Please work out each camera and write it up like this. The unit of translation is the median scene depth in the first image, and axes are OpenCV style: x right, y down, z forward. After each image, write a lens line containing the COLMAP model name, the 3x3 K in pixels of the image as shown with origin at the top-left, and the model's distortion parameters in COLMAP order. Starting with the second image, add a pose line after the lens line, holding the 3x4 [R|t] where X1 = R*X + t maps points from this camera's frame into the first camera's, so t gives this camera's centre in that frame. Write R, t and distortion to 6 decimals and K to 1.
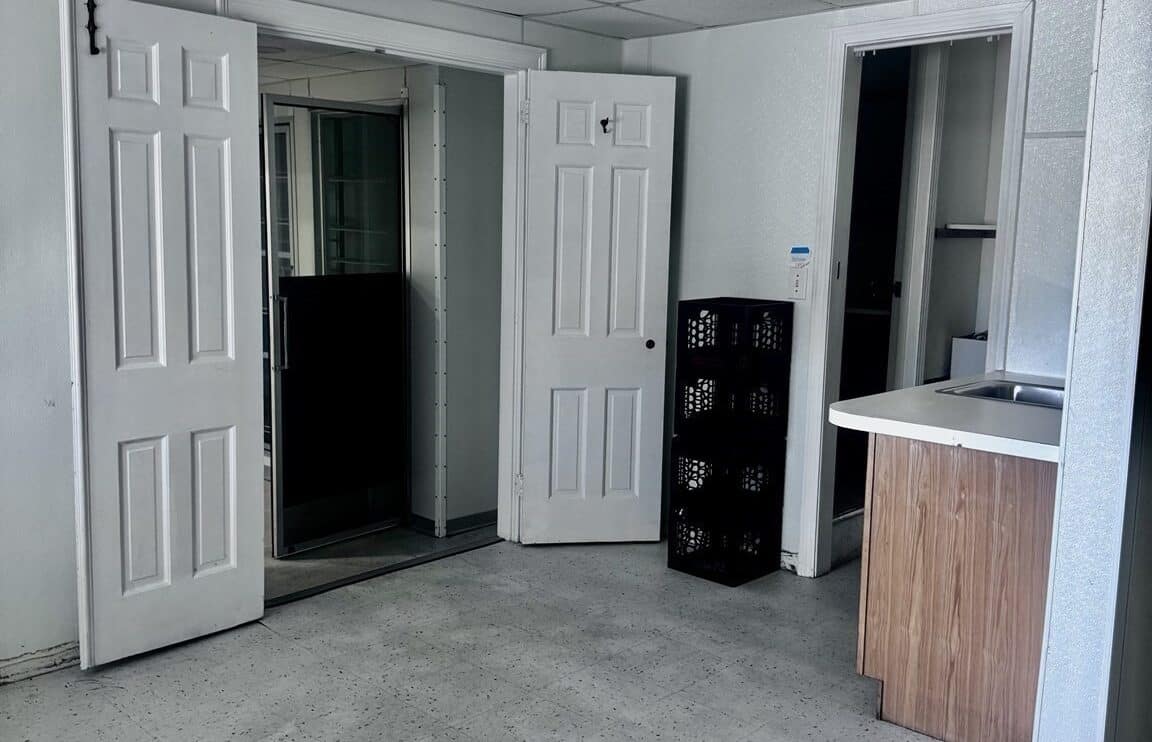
lens RADIAL K [[1059.0, 0, 580.8], [0, 1059.0, 372.8], [0, 0, 1]] dist [0.021281, 0.000000]
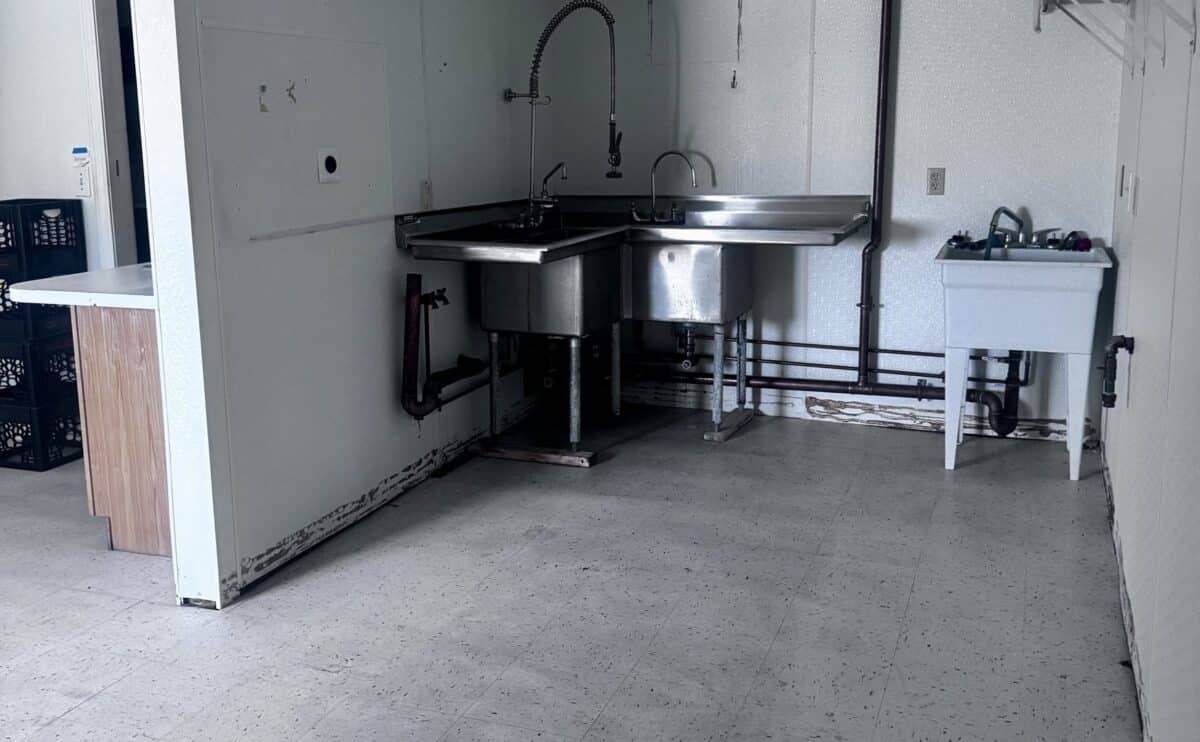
lens RADIAL K [[1129.0, 0, 608.8], [0, 1129.0, 325.8], [0, 0, 1]] dist [0.032328, 0.000000]
pose [[0.921465, -0.102820, 0.374607, 0.281866], [0.089445, 0.994582, 0.052970, 0.052394], [-0.378024, -0.015303, 0.925669, -0.294328]]
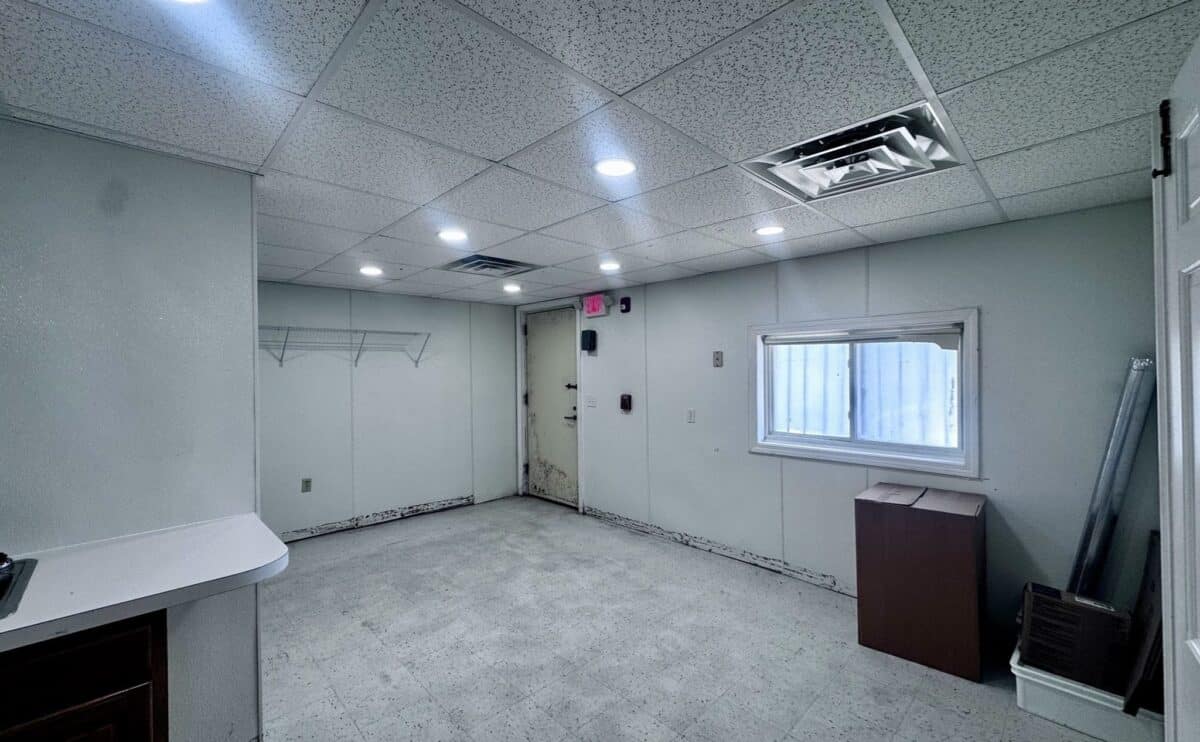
lens RADIAL K [[478.7, 0, 597.1], [0, 478.7, 369.0], [0, 0, 1]] dist [-0.002426, 0.000081]
pose [[-0.999176, -0.013877, 0.038147, -0.074888], [-0.008515, 0.990495, 0.137287, -0.171314], [-0.039689, 0.136849, -0.989796, 1.092134]]
